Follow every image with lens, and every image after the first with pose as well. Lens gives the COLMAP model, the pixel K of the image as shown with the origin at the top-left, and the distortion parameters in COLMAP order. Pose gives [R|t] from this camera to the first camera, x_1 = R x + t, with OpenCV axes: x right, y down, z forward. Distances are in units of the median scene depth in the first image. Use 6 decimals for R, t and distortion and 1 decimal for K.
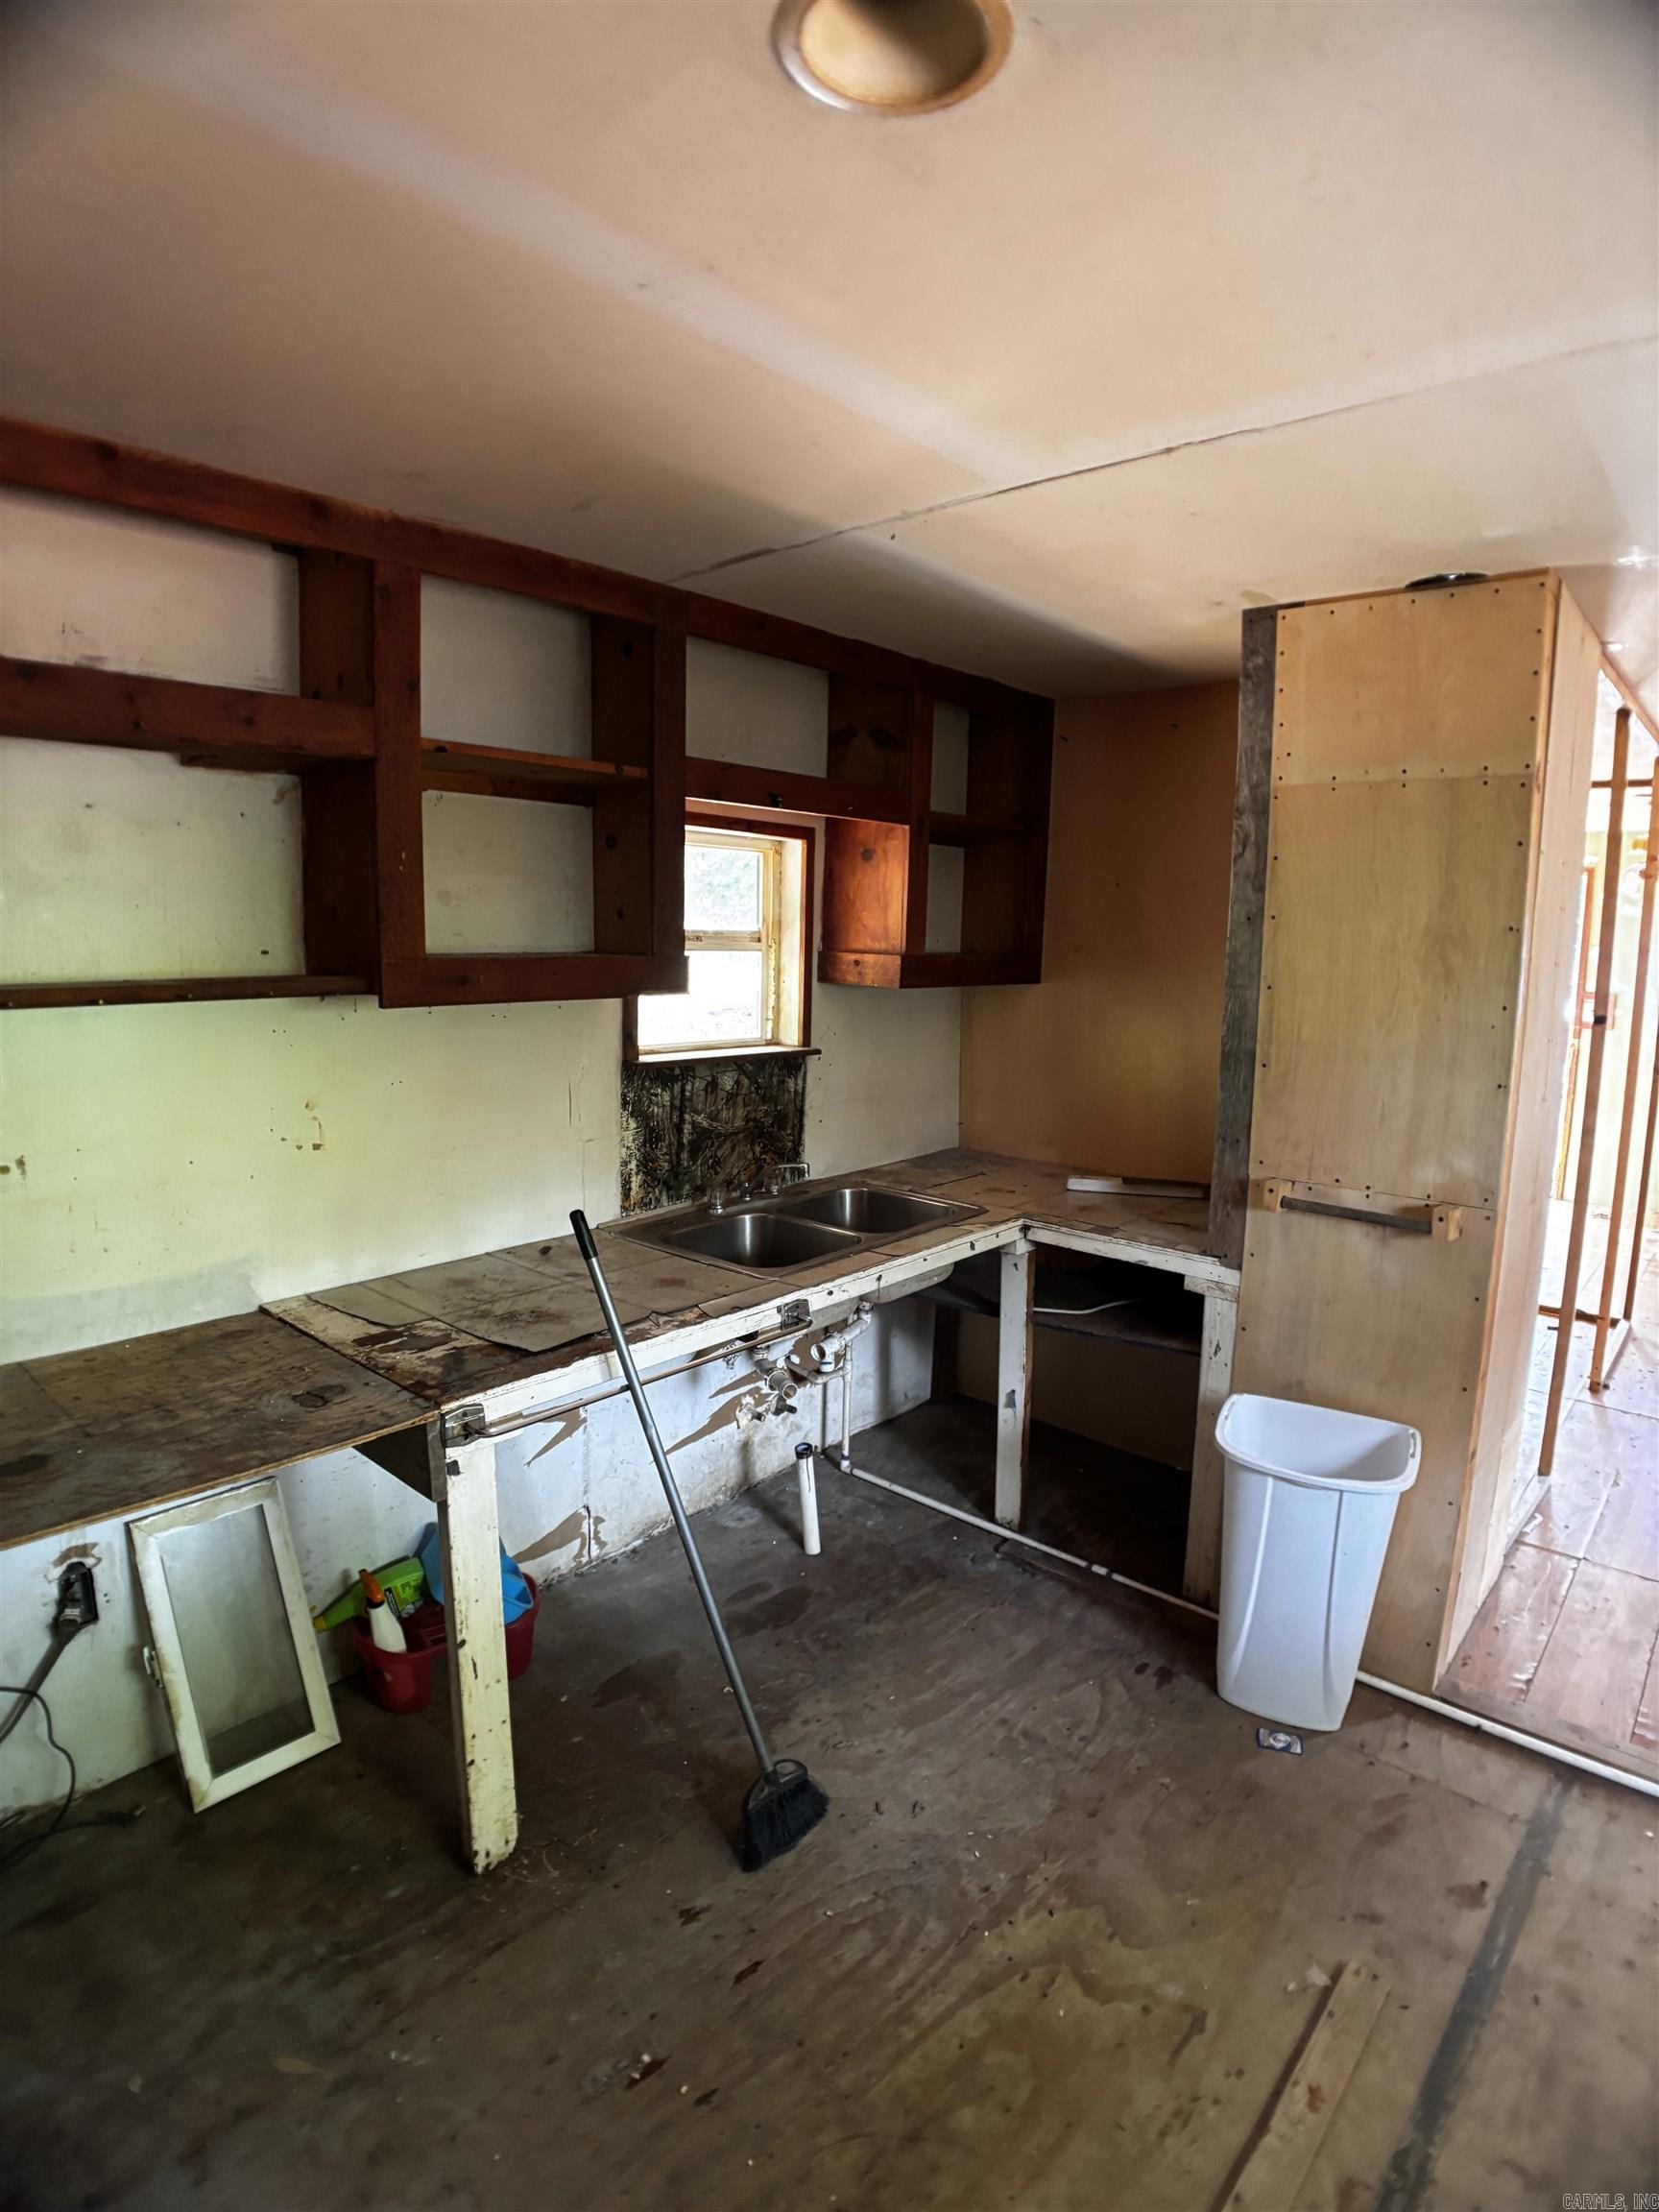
lens RADIAL K [[1142.8, 0, 829.5], [0, 1142.8, 1106.0], [0, 0, 1]] dist [-0.075683, 0.001874]
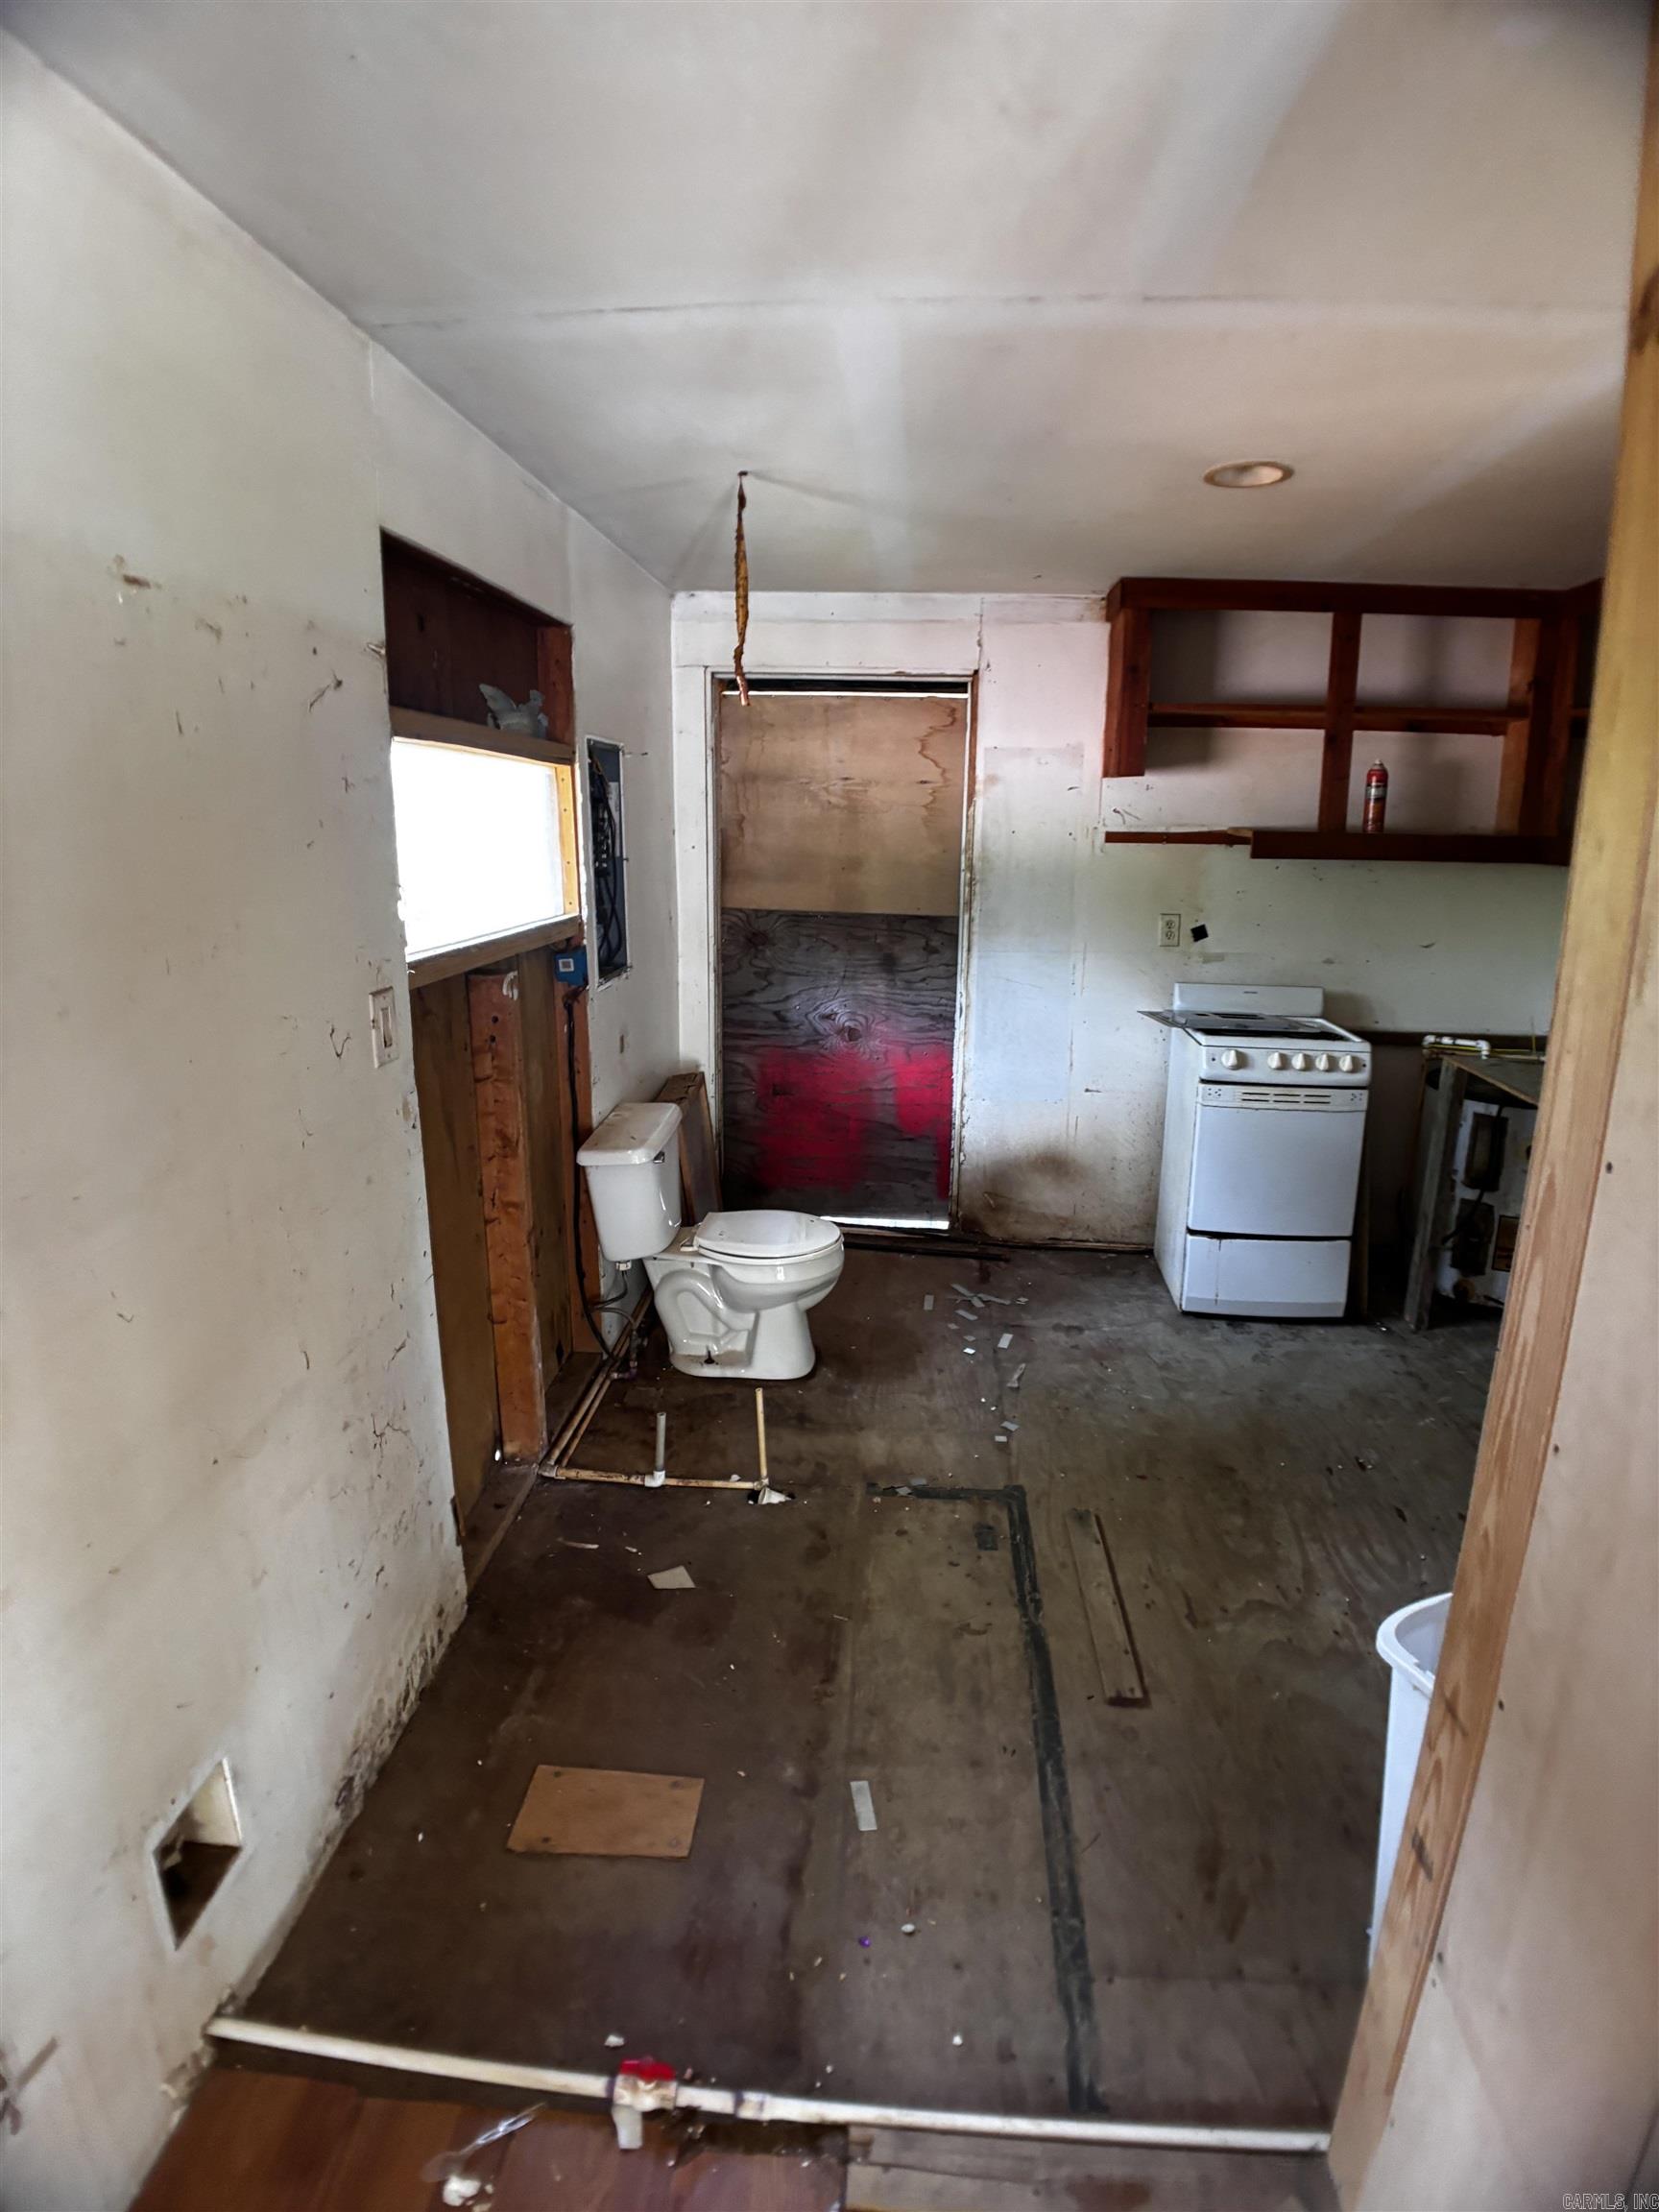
lens RADIAL K [[1142.8, 0, 829.5], [0, 1142.8, 1106.0], [0, 0, 1]] dist [-0.075683, 0.001874]
pose [[-0.797512, 0.130139, -0.589100, 1.427294], [-0.103875, 0.932255, 0.346570, -0.180460], [0.594293, 0.337587, -0.729966, 1.510324]]
